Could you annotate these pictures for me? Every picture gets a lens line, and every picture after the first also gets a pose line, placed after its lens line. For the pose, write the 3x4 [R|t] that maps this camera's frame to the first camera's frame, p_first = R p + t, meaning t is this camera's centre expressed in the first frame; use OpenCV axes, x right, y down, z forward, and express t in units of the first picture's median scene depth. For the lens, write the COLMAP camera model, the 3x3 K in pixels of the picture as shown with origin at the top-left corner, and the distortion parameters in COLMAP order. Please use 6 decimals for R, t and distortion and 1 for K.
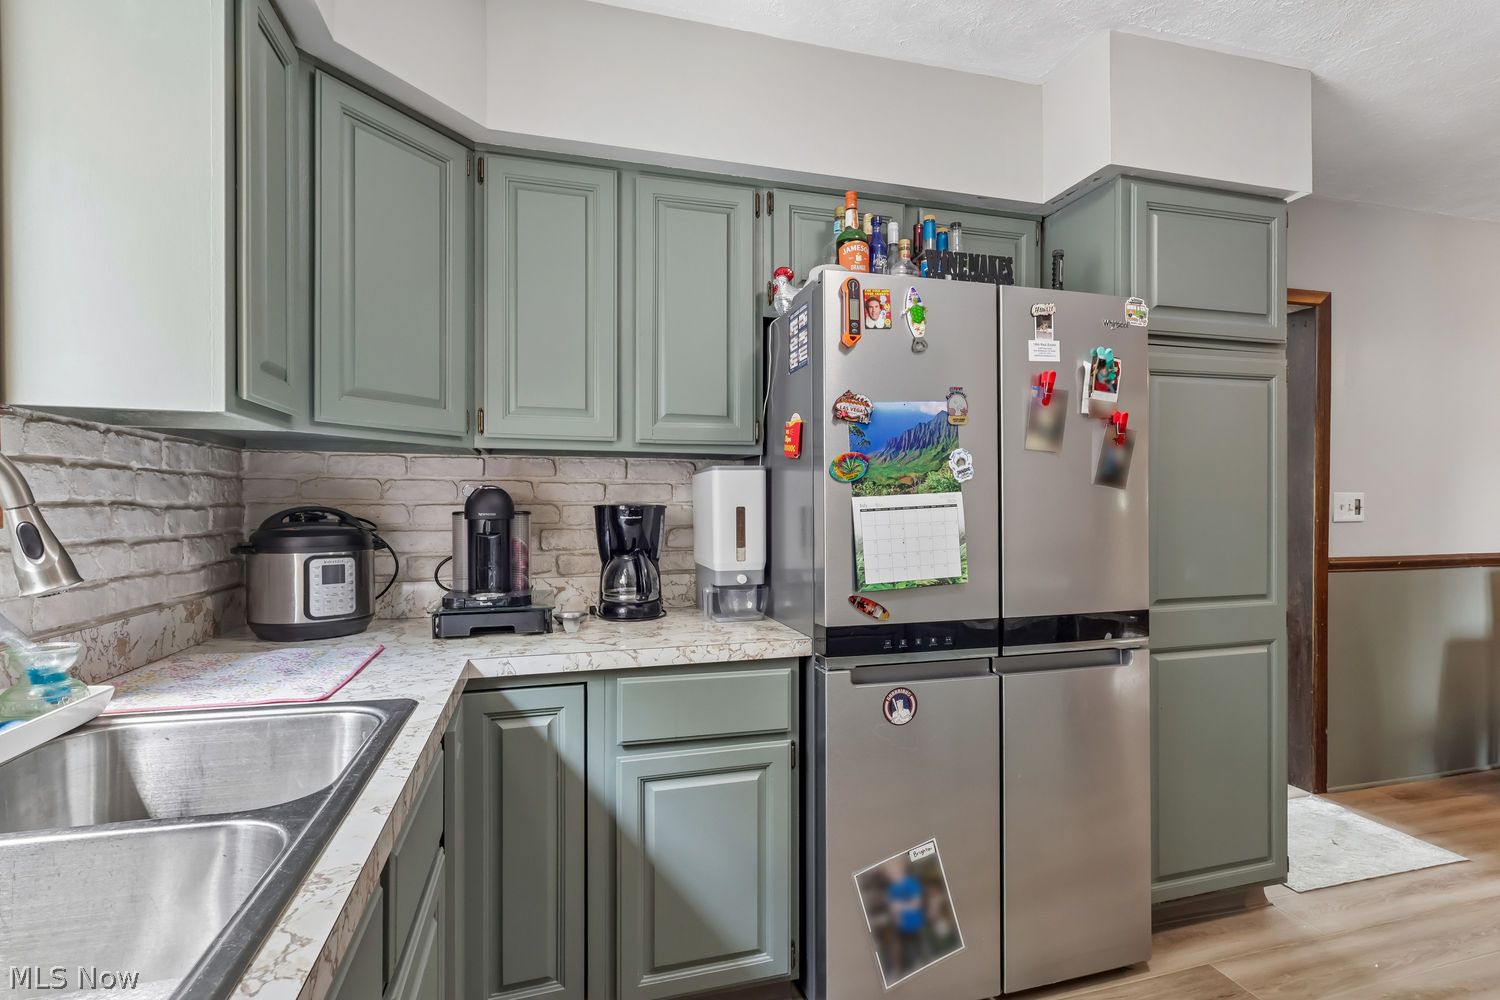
lens RADIAL K [[712.6, 0, 757.8], [0, 712.6, 507.7], [0, 0, 1]] dist [-0.002338, 0.000834]
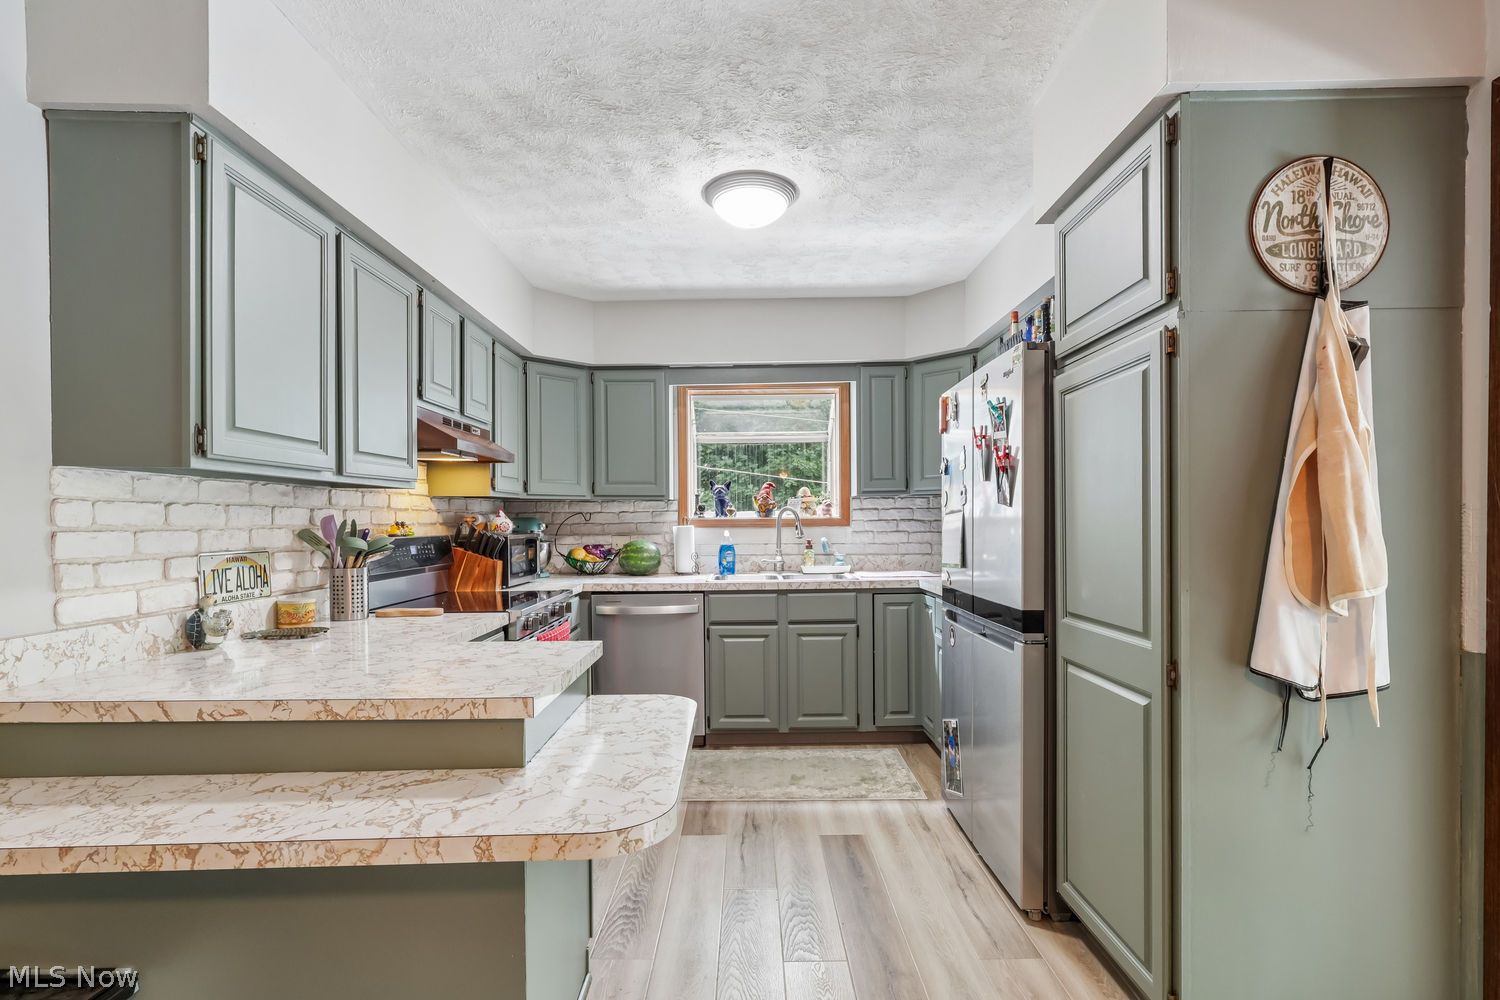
lens RADIAL K [[712.6, 0, 747.1], [0, 712.6, 537.2], [0, 0, 1]] dist [-0.002338, 0.000834]
pose [[-0.274826, 0.026069, -0.961141, 1.848856], [0.006956, 0.999660, 0.025124, -0.008235], [0.961469, 0.000219, -0.274914, 0.922604]]
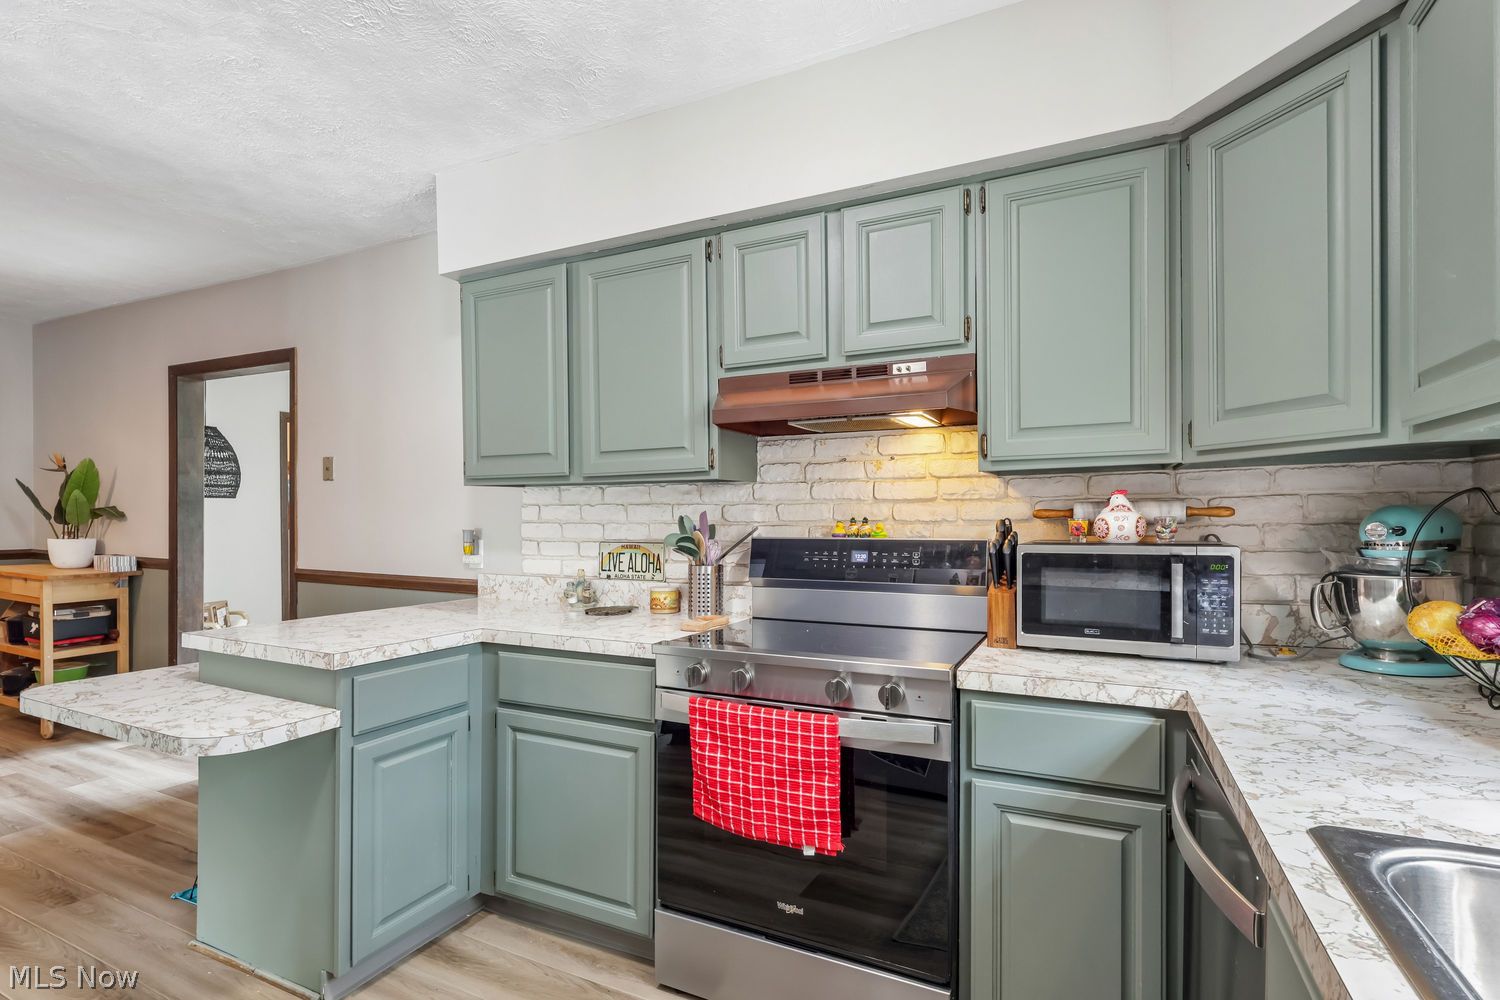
lens RADIAL K [[712.6, 0, 733.8], [0, 712.6, 524.4], [0, 0, 1]] dist [-0.002338, 0.000834]
pose [[-0.742878, -0.001415, 0.669426, -0.211912], [-0.000474, 0.999999, 0.001587, 0.002121], [-0.669427, 0.000862, -0.742877, 0.756248]]
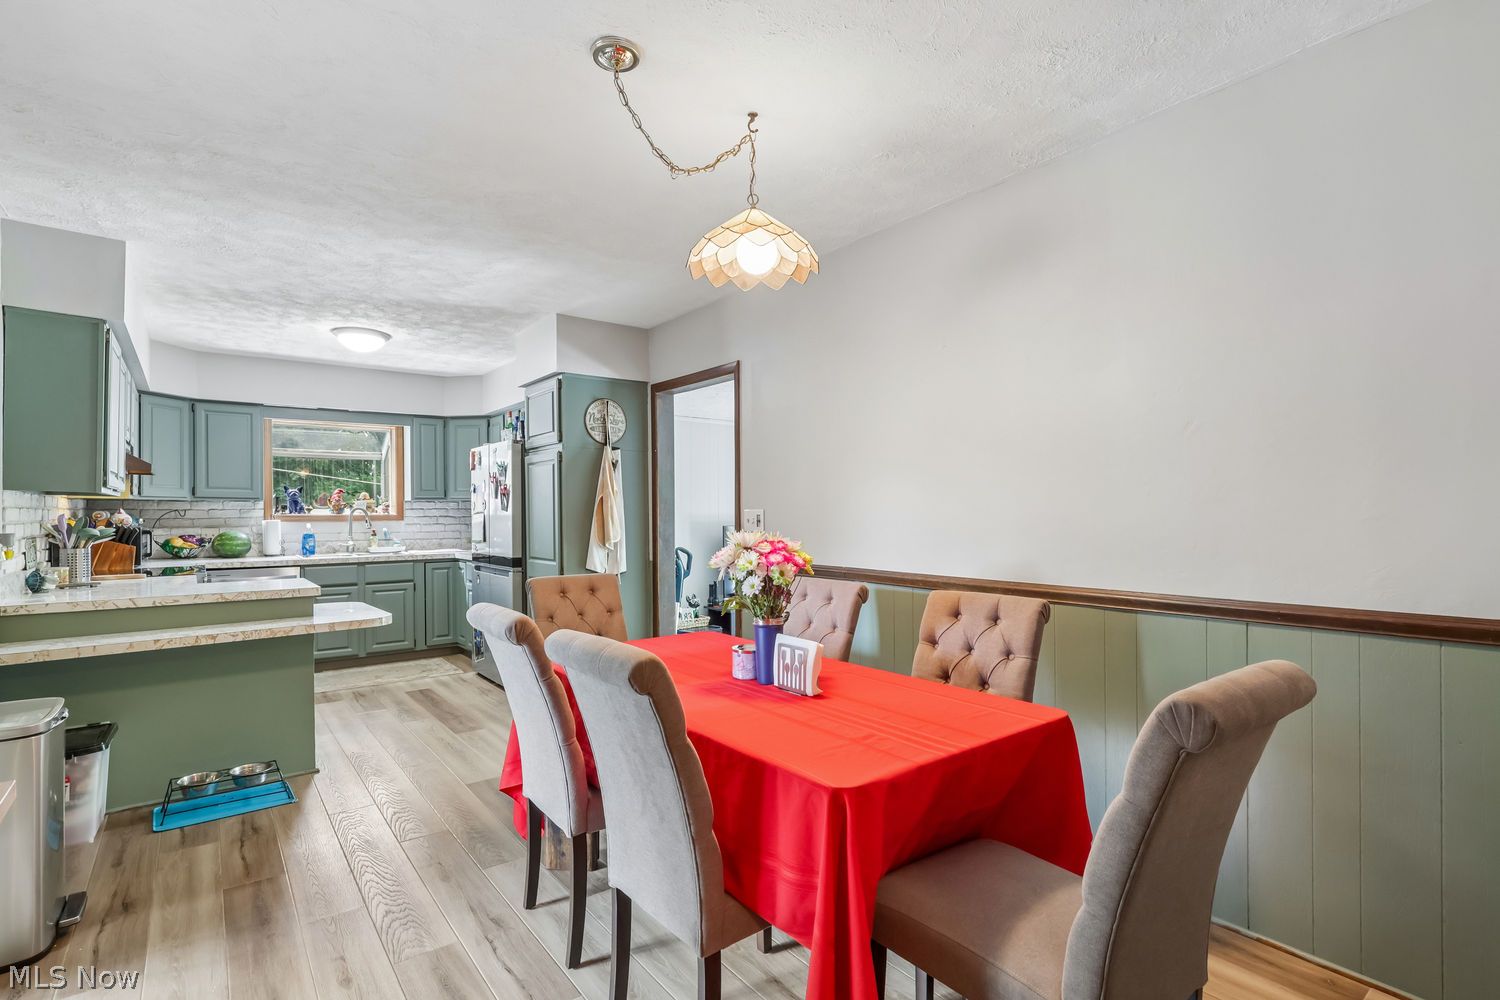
lens RADIAL K [[712.6, 0, 746.8], [0, 712.6, 517.7], [0, 0, 1]] dist [-0.002338, 0.000834]
pose [[0.374897, 0.009198, -0.927021, 3.436633], [-0.000516, 0.999953, 0.009713, -0.031873], [0.927066, -0.003163, 0.374884, 0.849761]]
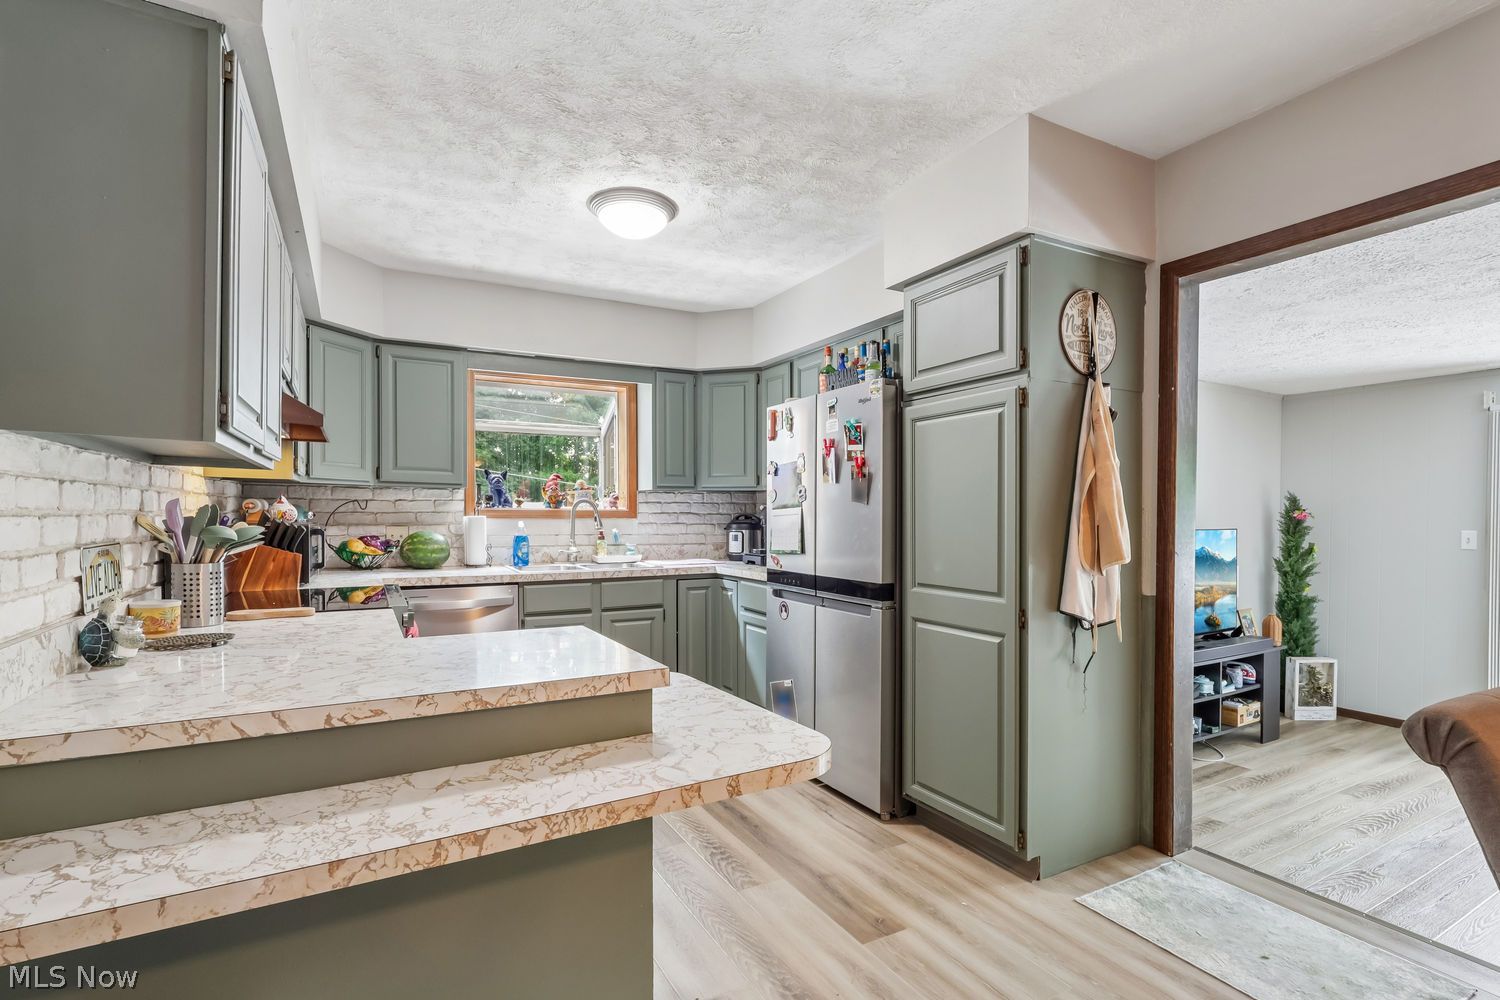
lens RADIAL K [[712.6, 0, 742.2], [0, 712.6, 528.9], [0, 0, 1]] dist [-0.002338, 0.000834]
pose [[0.215819, 0.024975, -0.976114, 2.032534], [-0.007128, 0.999686, 0.024002, -0.007622], [0.976407, 0.001778, 0.215929, 0.399310]]
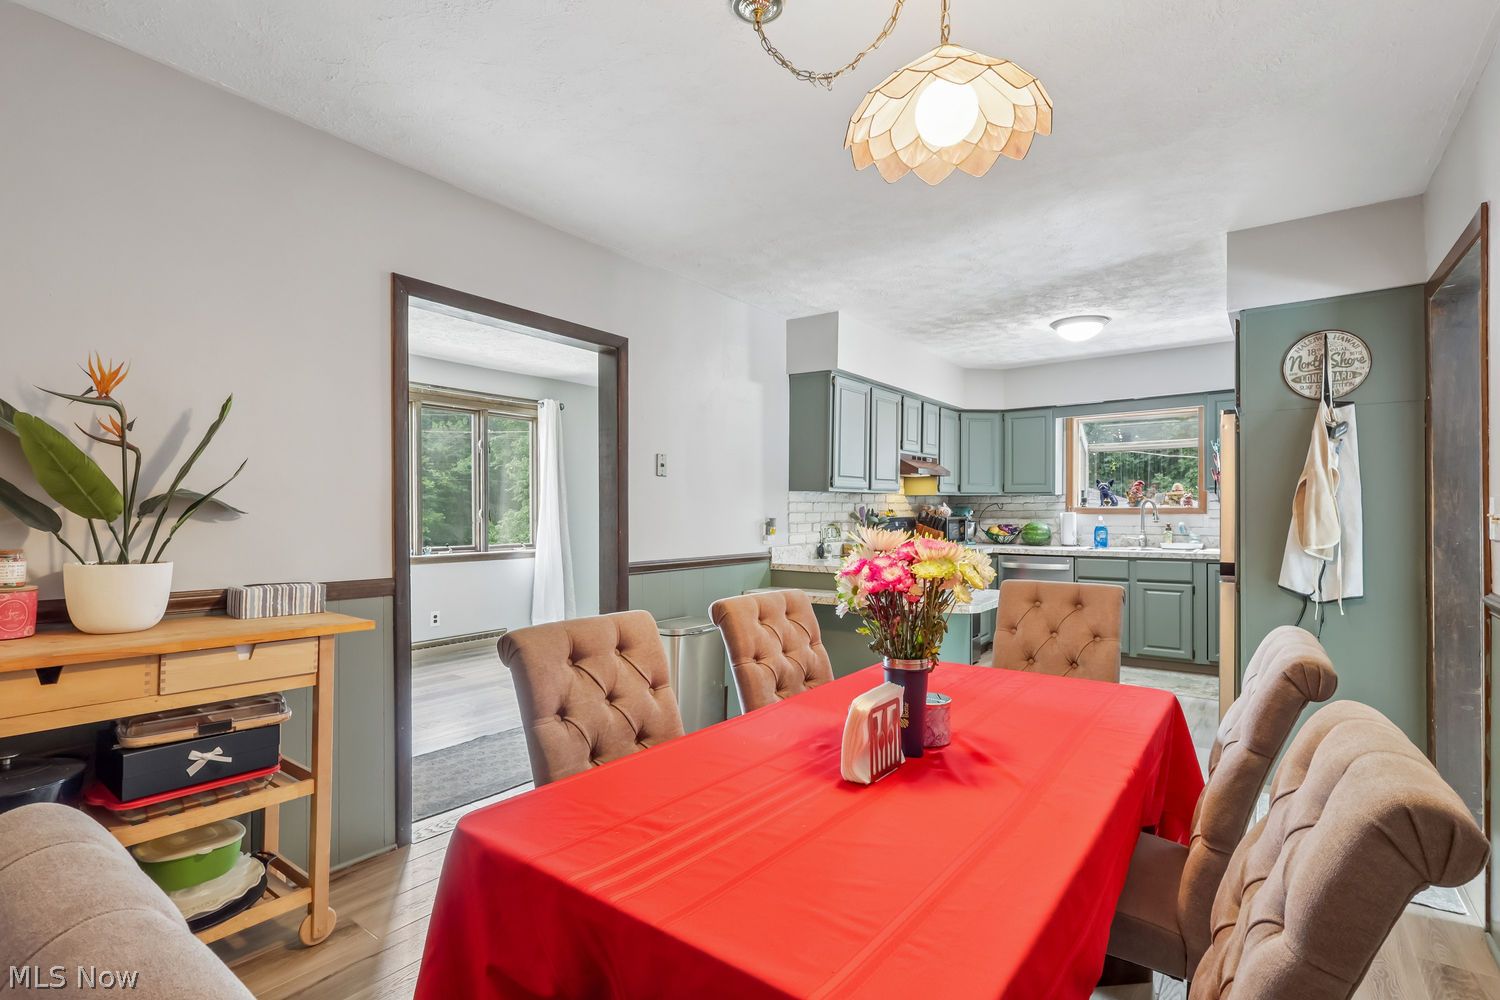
lens RADIAL K [[712.6, 0, 749.0], [0, 712.6, 511.7], [0, 0, 1]] dist [-0.002338, 0.000834]
pose [[-0.789006, 0.007559, -0.614339, 2.978164], [0.004206, 0.999967, 0.006902, -0.022616], [0.614371, 0.002862, -0.789012, 1.853047]]
